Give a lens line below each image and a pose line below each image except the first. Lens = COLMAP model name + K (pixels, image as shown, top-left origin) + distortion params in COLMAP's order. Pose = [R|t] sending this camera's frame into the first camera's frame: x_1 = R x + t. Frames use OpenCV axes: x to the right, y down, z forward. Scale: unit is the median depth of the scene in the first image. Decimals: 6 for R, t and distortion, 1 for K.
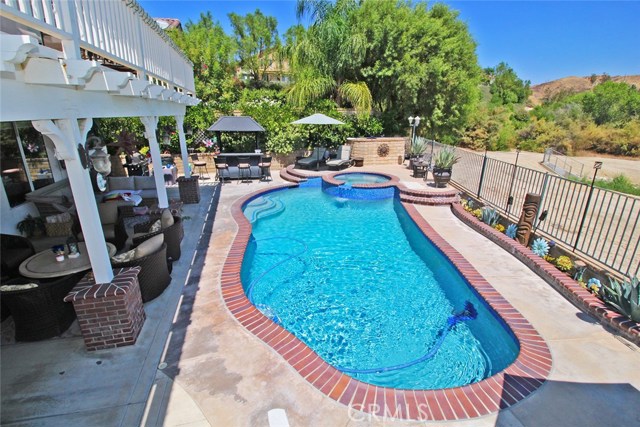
lens RADIAL K [[295.6, 0, 320.0], [0, 295.6, 210.5], [0, 0, 1]] dist [0.001273, -0.013880]
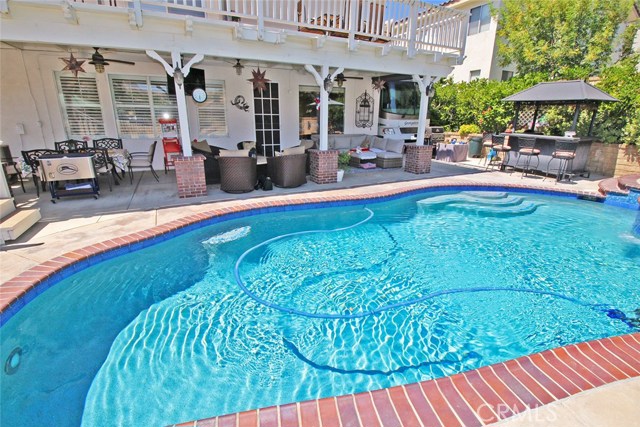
lens RADIAL K [[296.0, 0, 321.0], [0, 296.0, 207.7], [0, 0, 1]] dist [0.004179, -0.015783]
pose [[0.206119, 0.285416, -0.935977, 0.309417], [-0.313219, 0.925435, 0.213224, -0.023698], [0.927043, 0.249216, 0.280147, 0.374666]]
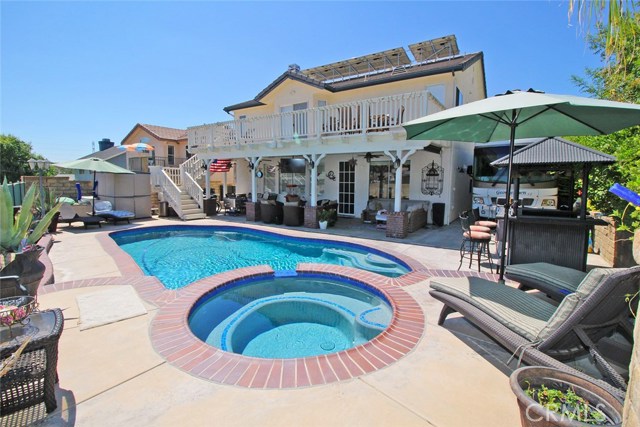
lens RADIAL K [[295.6, 0, 320.0], [0, 295.6, 210.5], [0, 0, 1]] dist [0.001273, -0.013880]
pose [[-0.745924, 0.060717, -0.663258, 0.300263], [-0.217066, 0.919303, 0.328276, -0.284849], [0.629666, 0.388840, -0.672550, 1.120076]]
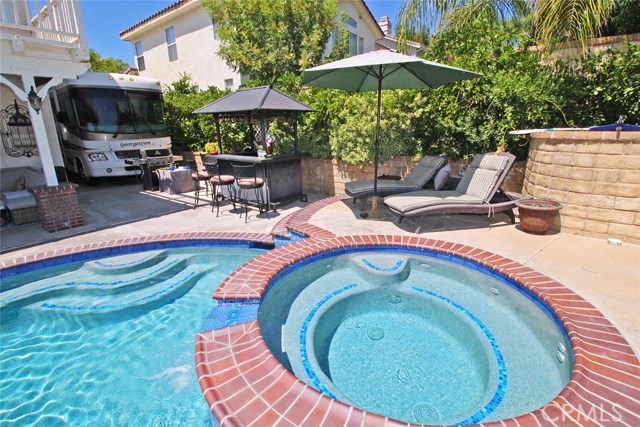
lens RADIAL K [[296.0, 0, 321.0], [0, 296.0, 207.7], [0, 0, 1]] dist [0.004179, -0.015783]
pose [[0.621863, 0.184537, -0.761073, 0.239752], [-0.222372, 0.973447, 0.054335, -0.161672], [0.750891, 0.135452, 0.646387, 0.767562]]
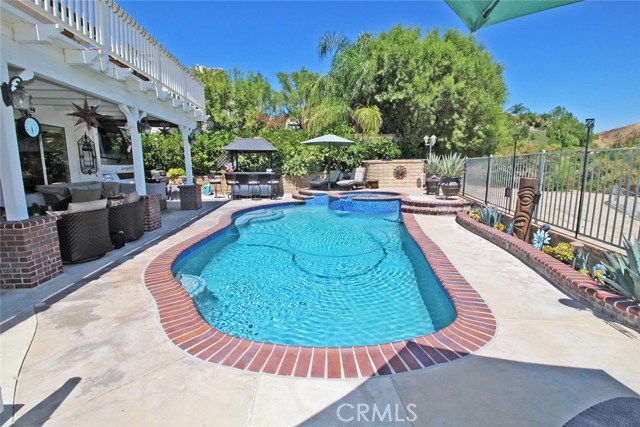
lens RADIAL K [[296.0, 0, 321.0], [0, 296.0, 207.7], [0, 0, 1]] dist [0.004179, -0.015783]
pose [[0.986642, 0.011962, -0.162465, 0.136380], [-0.039833, 0.984743, -0.169396, 0.094277], [0.157960, 0.173605, 0.972065, 0.050009]]
